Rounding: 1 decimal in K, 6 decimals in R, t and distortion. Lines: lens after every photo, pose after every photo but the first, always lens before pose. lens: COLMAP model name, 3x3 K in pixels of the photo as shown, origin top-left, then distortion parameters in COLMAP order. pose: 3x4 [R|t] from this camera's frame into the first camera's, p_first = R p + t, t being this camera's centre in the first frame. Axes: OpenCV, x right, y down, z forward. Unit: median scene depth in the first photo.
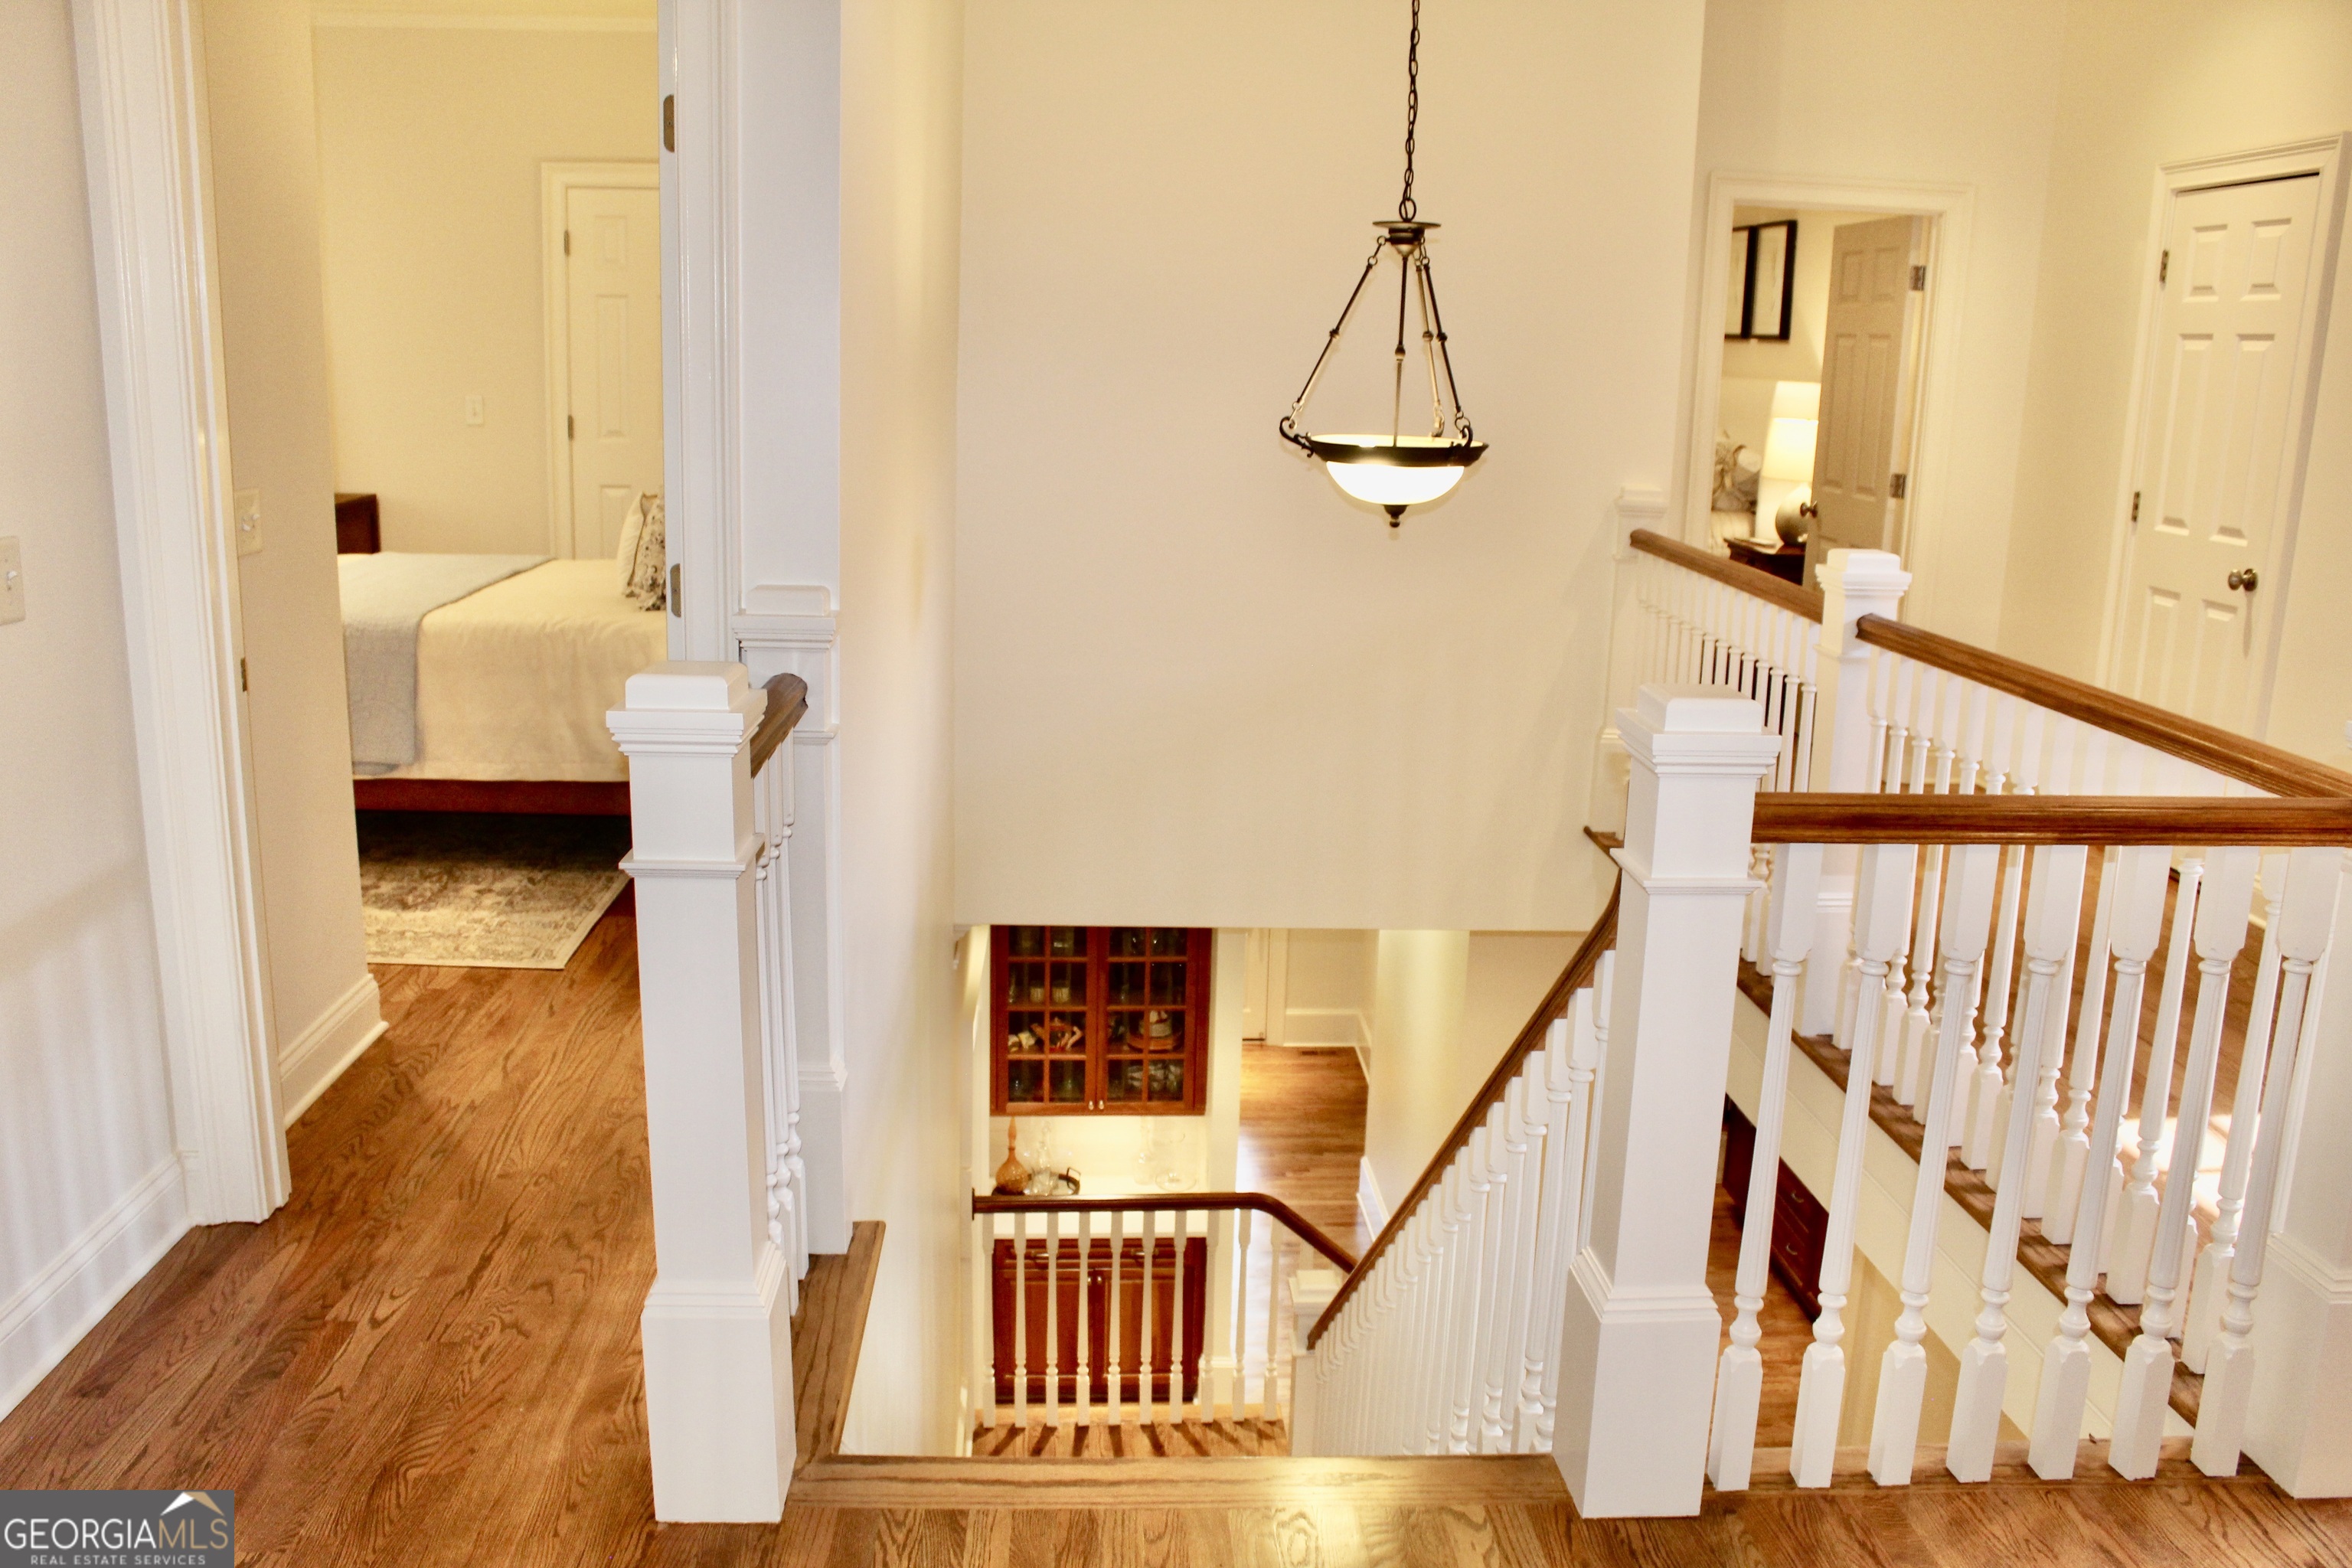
lens RADIAL K [[1953.4, 0, 1164.1], [0, 1953.4, 800.4], [0, 0, 1]] dist [-0.144908, 0.107366]
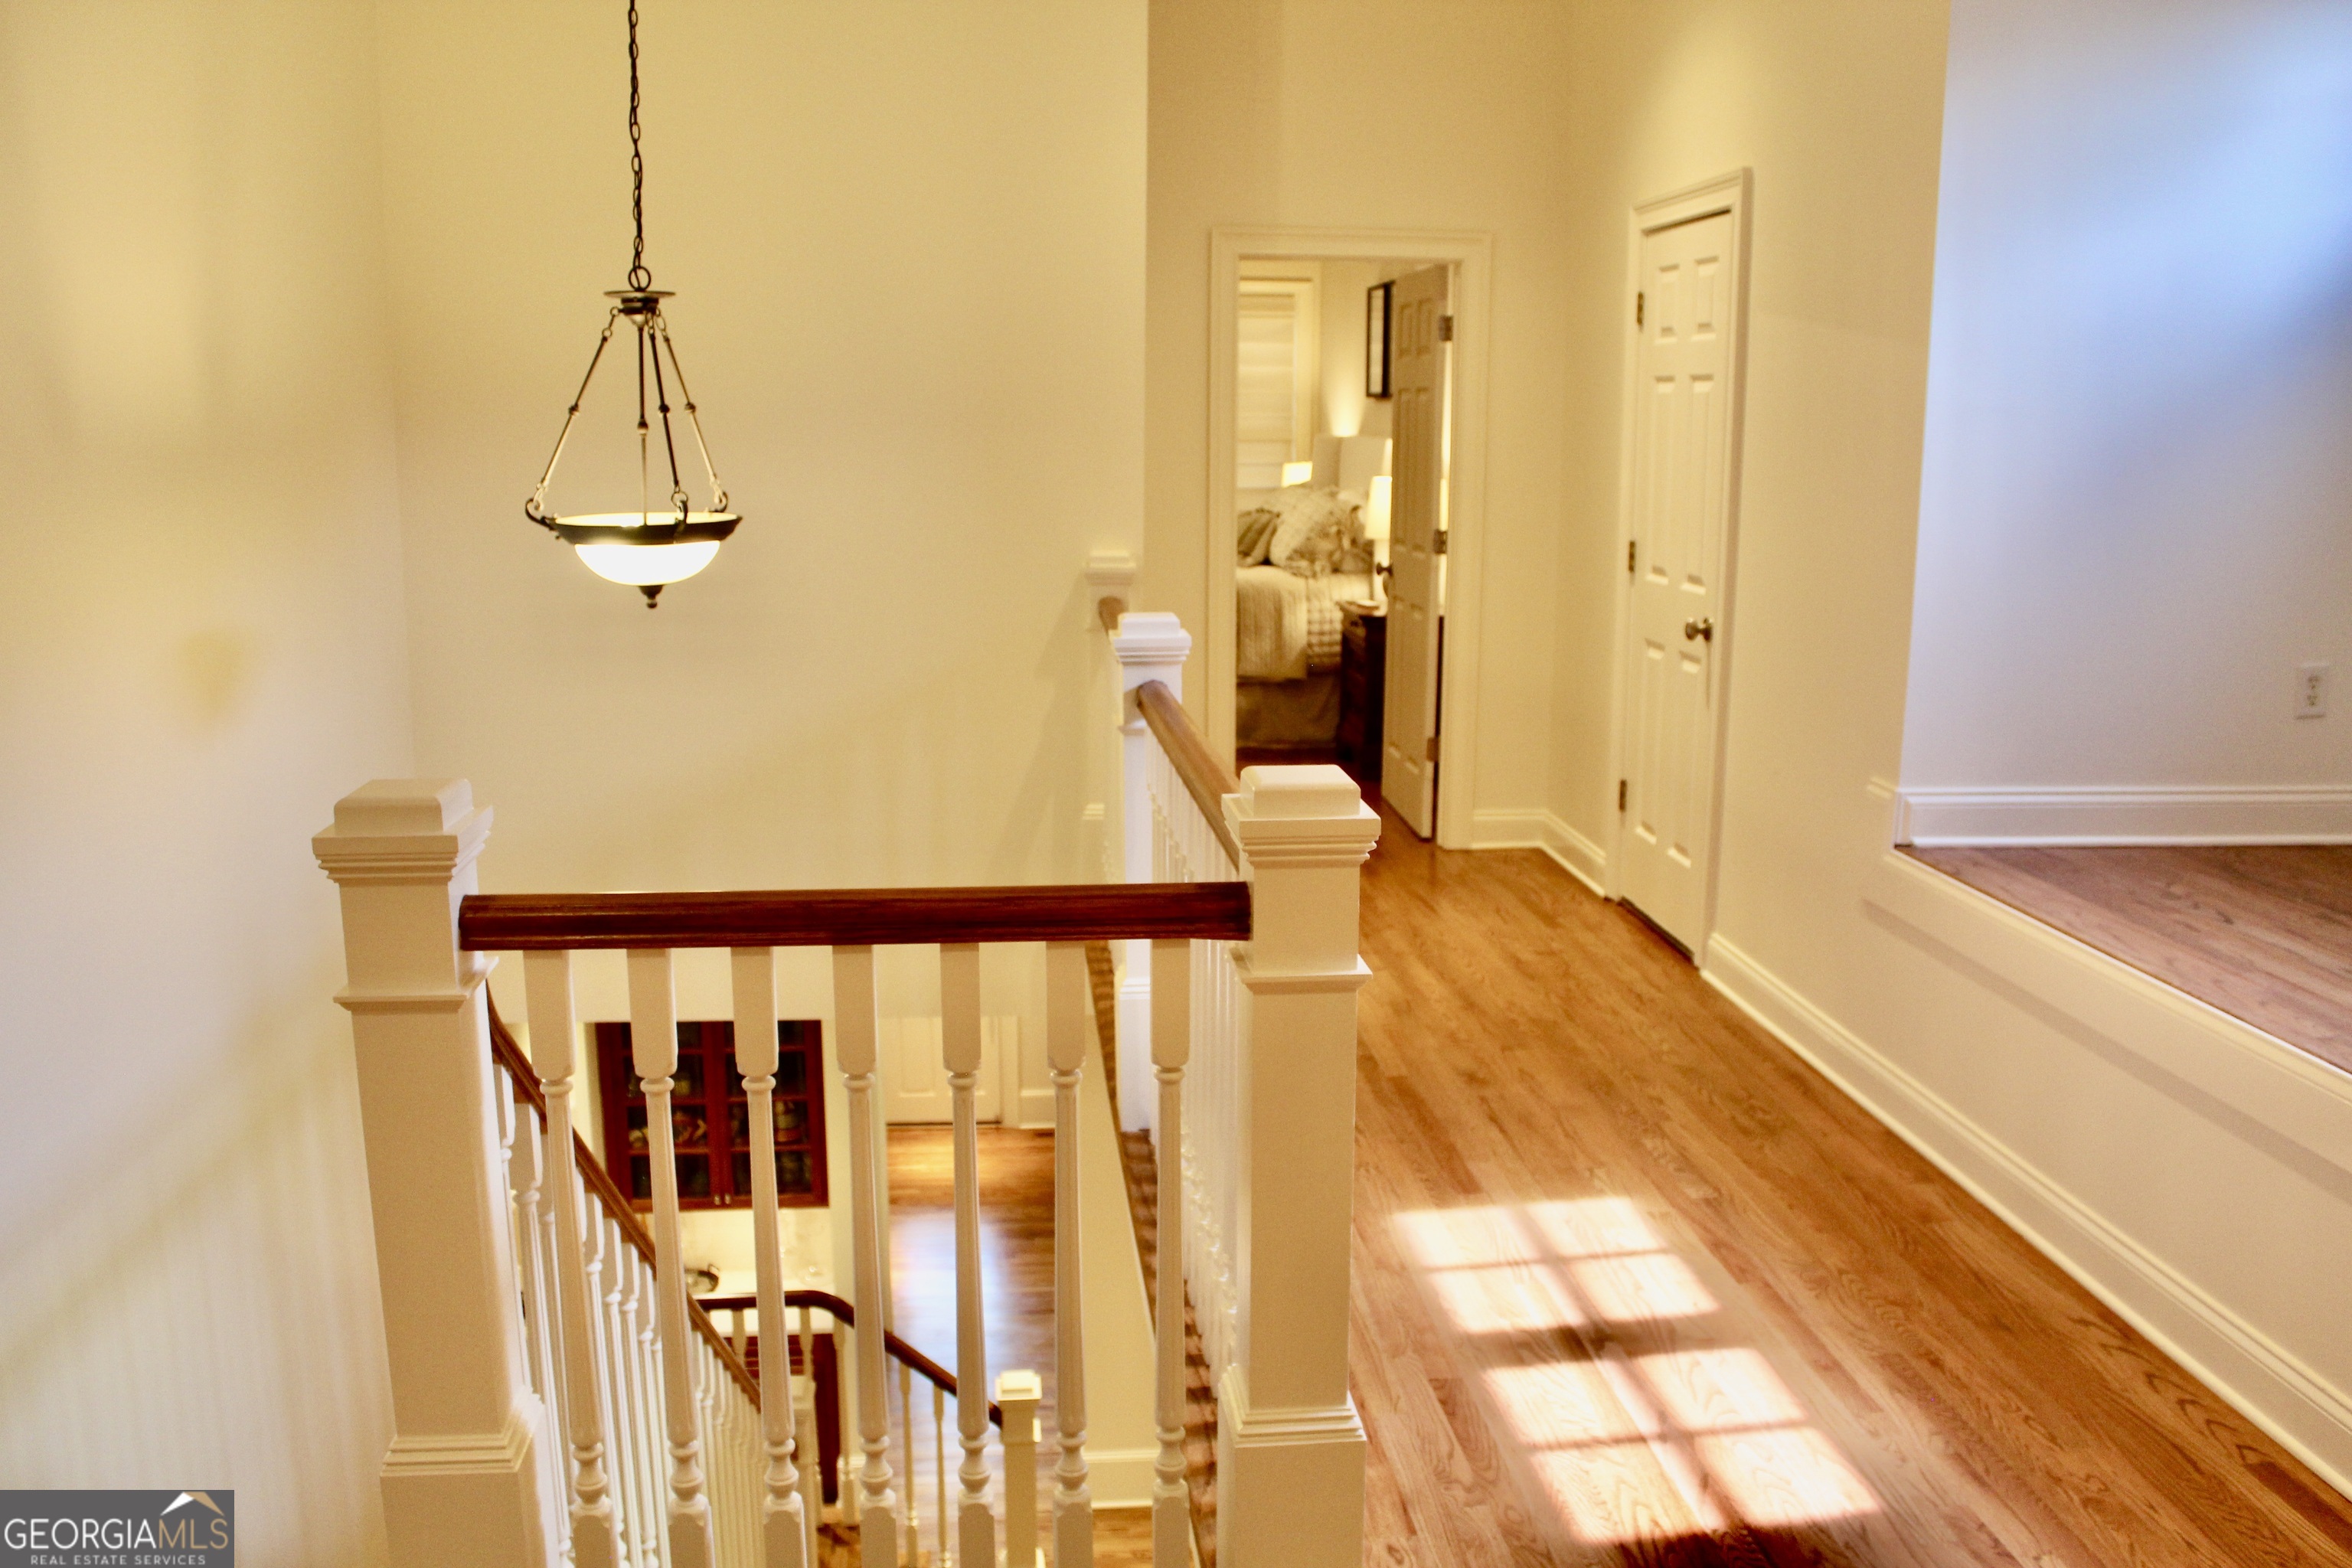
lens RADIAL K [[1953.4, 0, 1172.0], [0, 1953.4, 795.4], [0, 0, 1]] dist [-0.144908, 0.107366]
pose [[0.998795, -0.027974, 0.040314, 0.334021], [0.029514, 0.998837, -0.038138, -0.004385], [-0.039200, 0.039282, 0.998459, 0.042343]]
